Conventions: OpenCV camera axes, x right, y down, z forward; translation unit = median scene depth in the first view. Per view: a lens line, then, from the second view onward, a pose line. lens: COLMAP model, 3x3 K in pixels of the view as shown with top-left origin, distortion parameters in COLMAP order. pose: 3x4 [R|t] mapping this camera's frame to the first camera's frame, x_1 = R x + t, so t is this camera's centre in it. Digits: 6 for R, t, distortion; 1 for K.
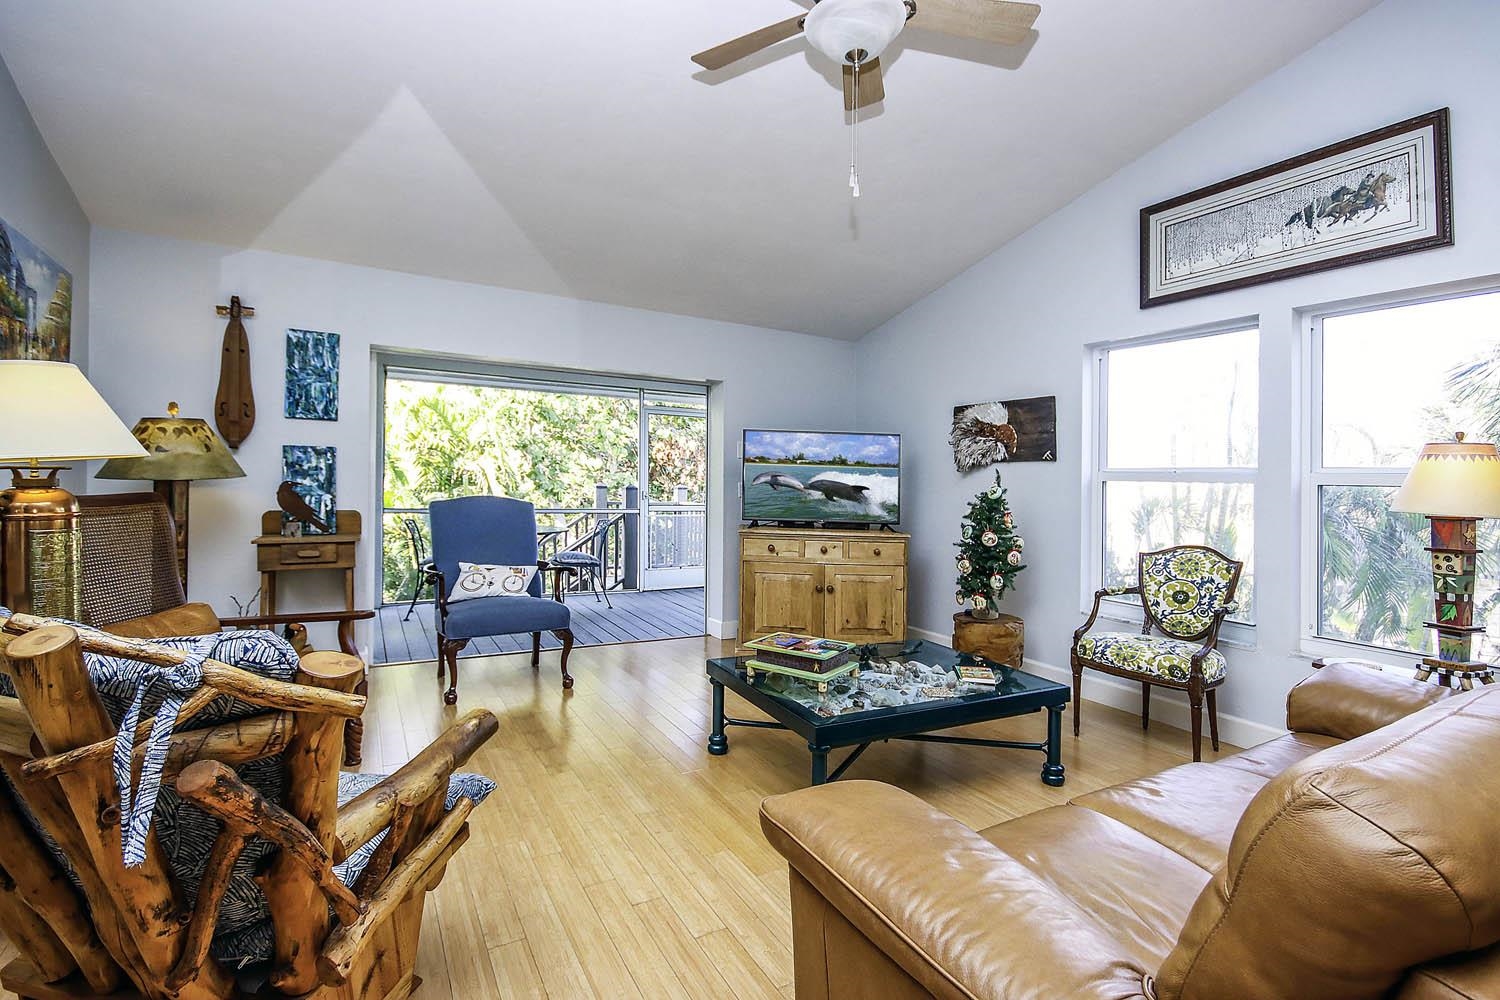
lens RADIAL K [[701.0, 0, 756.5], [0, 701.0, 512.5], [0, 0, 1]] dist [-0.012837, -0.001094]
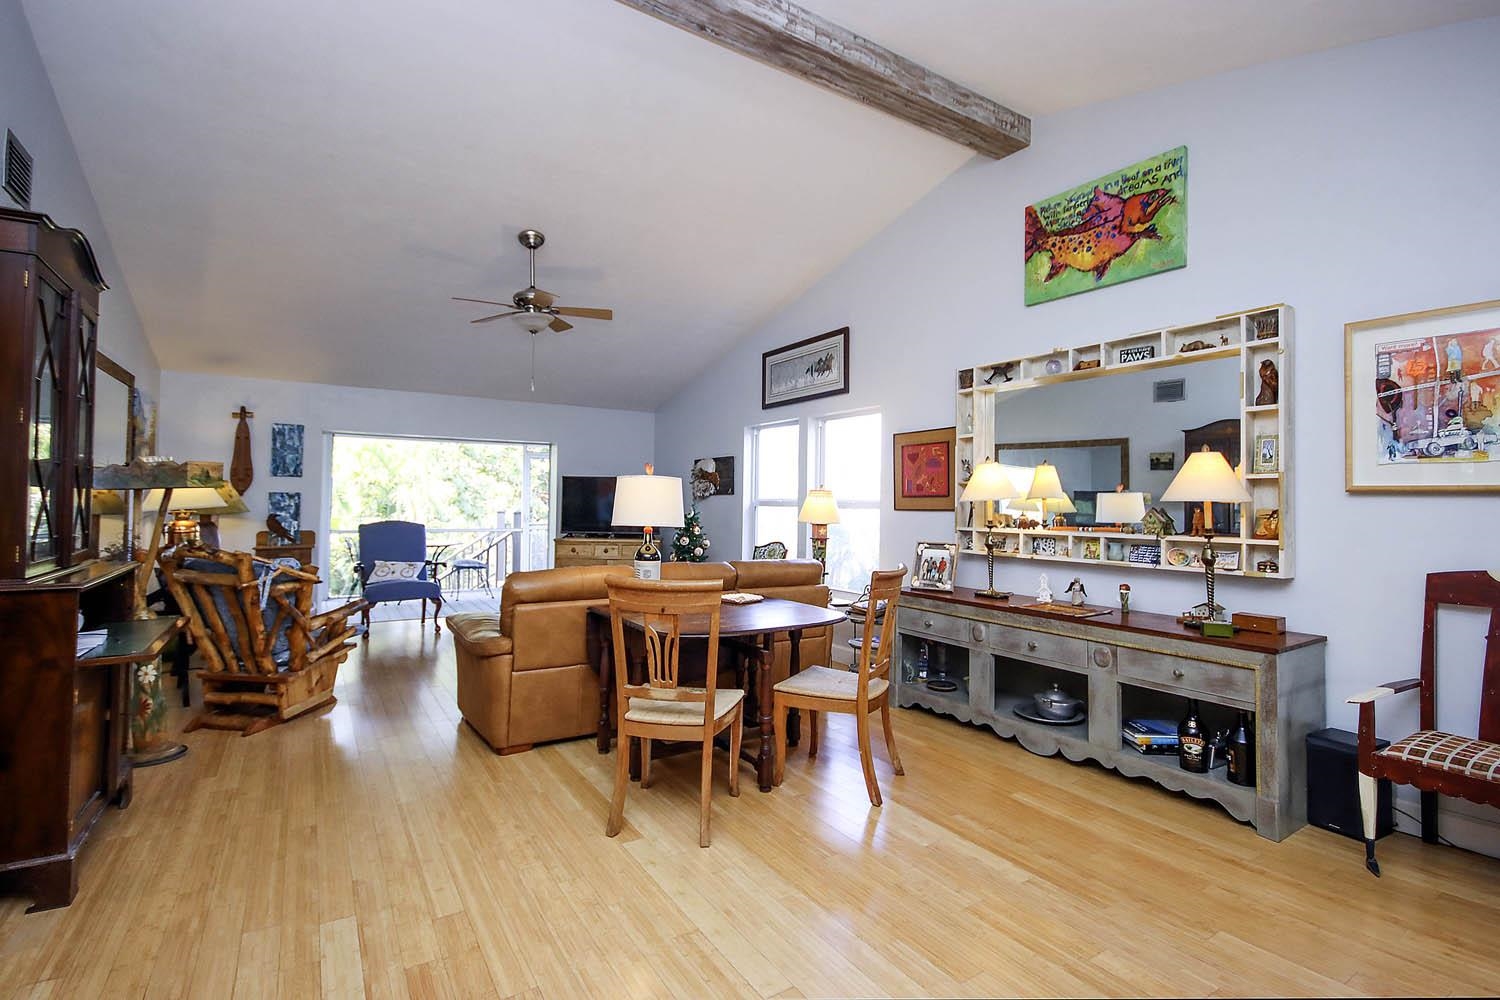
lens RADIAL K [[701.0, 0, 740.7], [0, 701.0, 494.7], [0, 0, 1]] dist [-0.012837, -0.001094]
pose [[0.999251, -0.014619, 0.035822, 0.396226], [0.016479, 0.998501, -0.052202, 0.015887], [-0.035005, 0.052754, 0.997994, -0.715717]]
